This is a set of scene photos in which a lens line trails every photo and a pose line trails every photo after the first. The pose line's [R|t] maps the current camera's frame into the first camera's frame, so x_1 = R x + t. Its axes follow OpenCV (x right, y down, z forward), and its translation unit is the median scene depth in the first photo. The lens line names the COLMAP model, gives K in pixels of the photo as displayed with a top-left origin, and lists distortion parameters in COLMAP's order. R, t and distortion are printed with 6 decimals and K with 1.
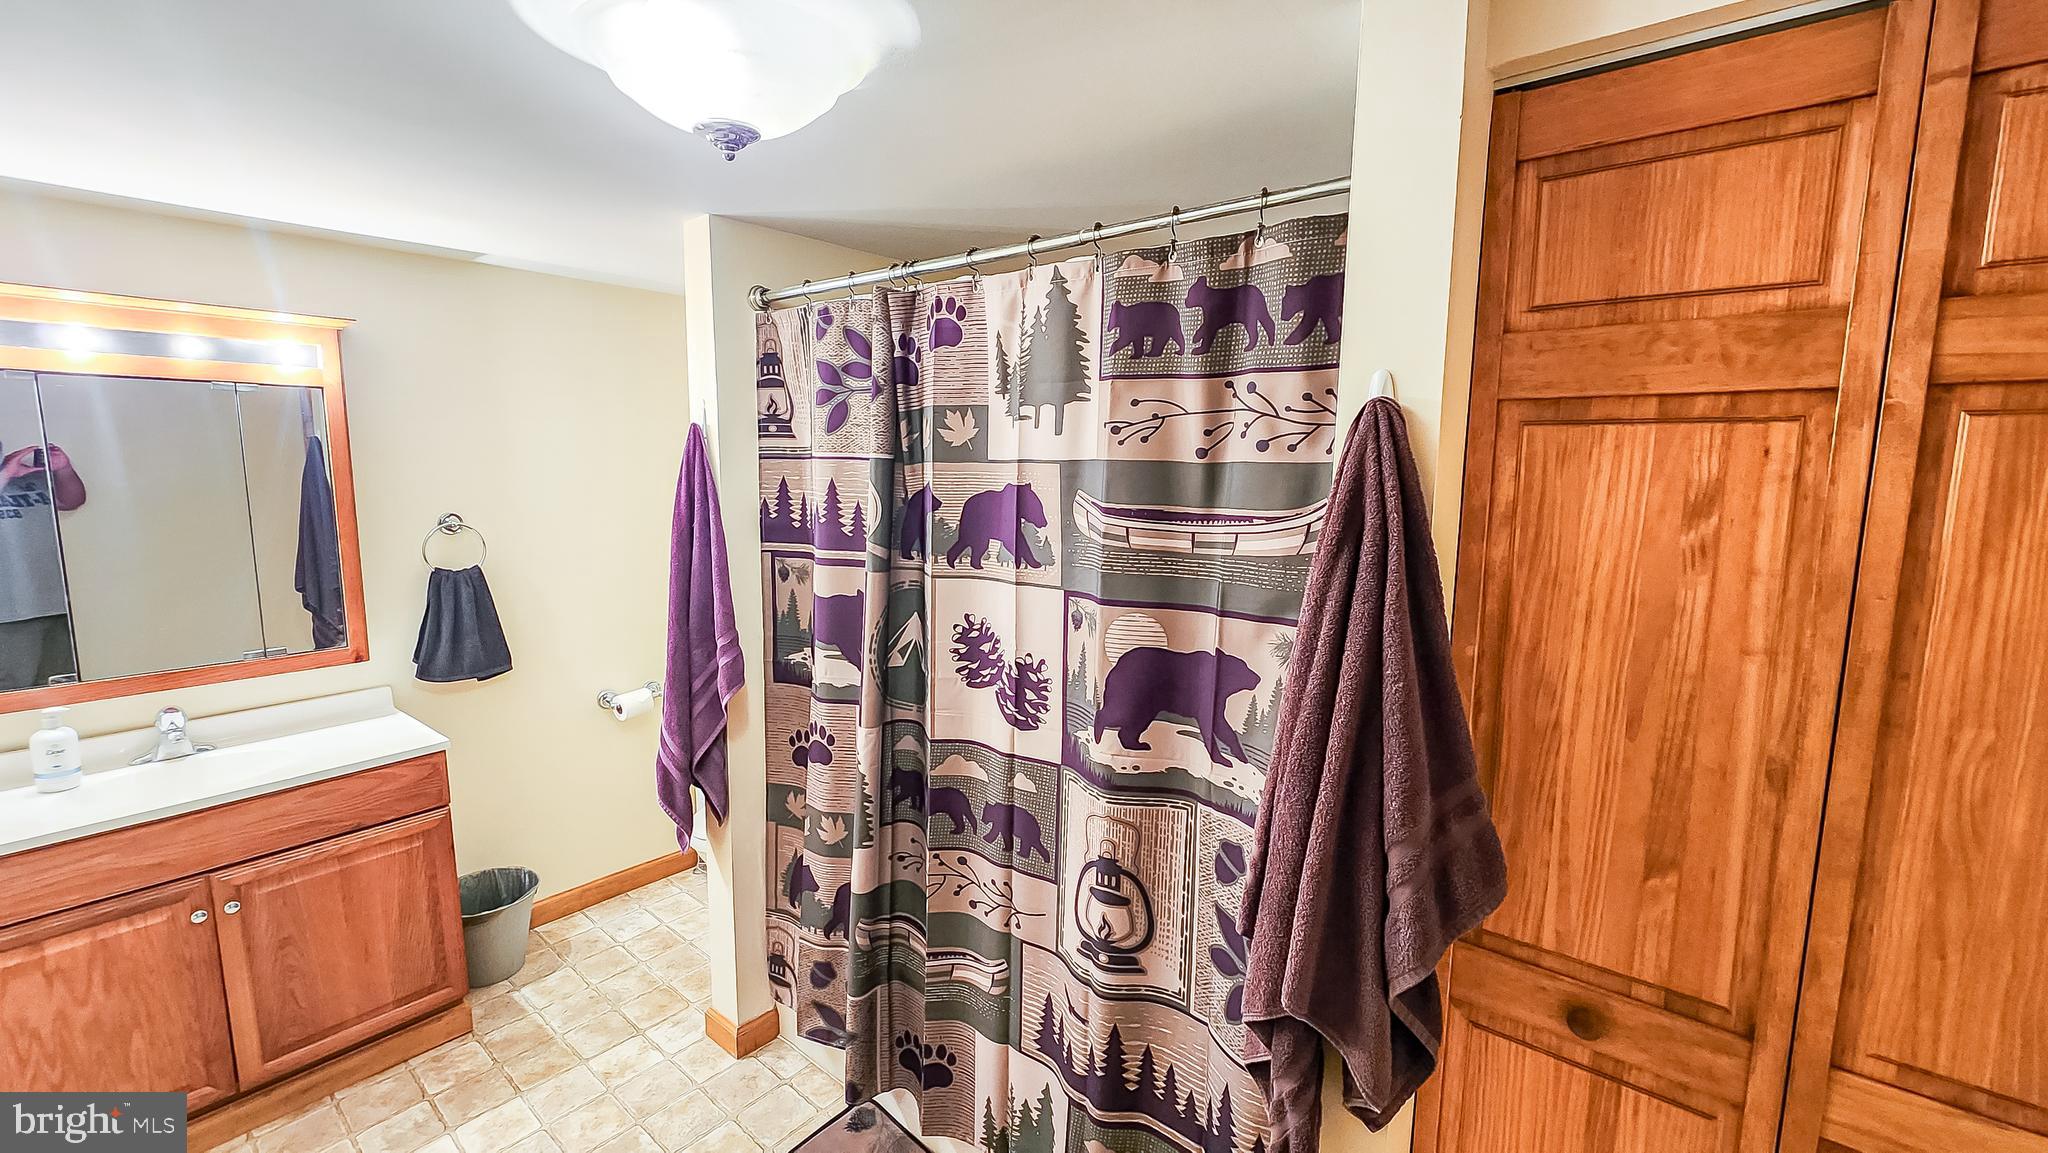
lens RADIAL K [[793.4, 0, 1026.4], [0, 793.4, 551.7], [0, 0, 1]] dist [0.000397, -0.000043]
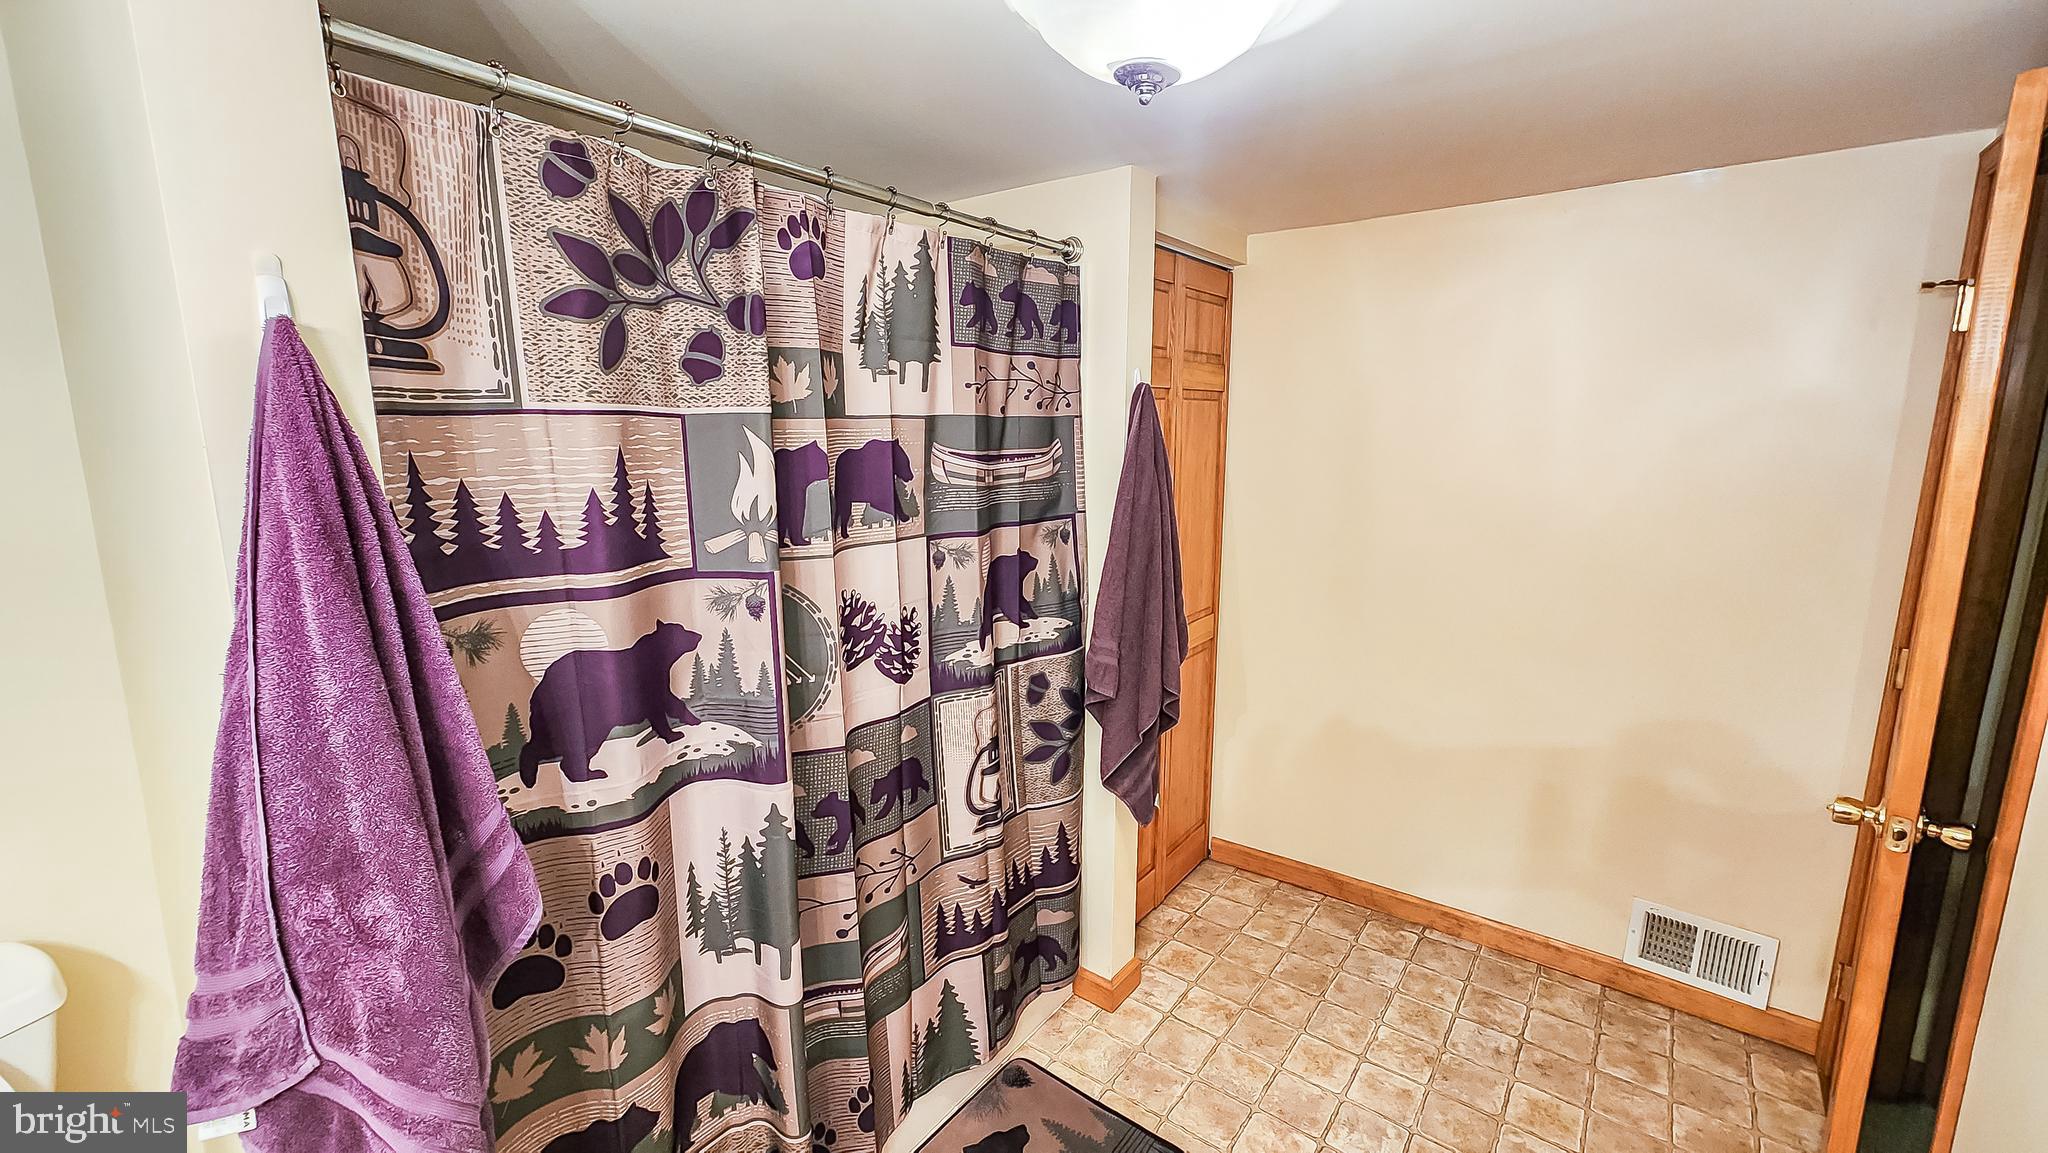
lens RADIAL K [[842.1, 0, 1016.4], [0, 842.1, 565.2], [0, 0, 1]] dist [-0.001615, -0.000384]
pose [[-0.020558, -0.179212, 0.983596, -1.066373], [0.113244, 0.977055, 0.180387, -0.103951], [-0.993354, 0.115095, 0.000208, 0.860330]]
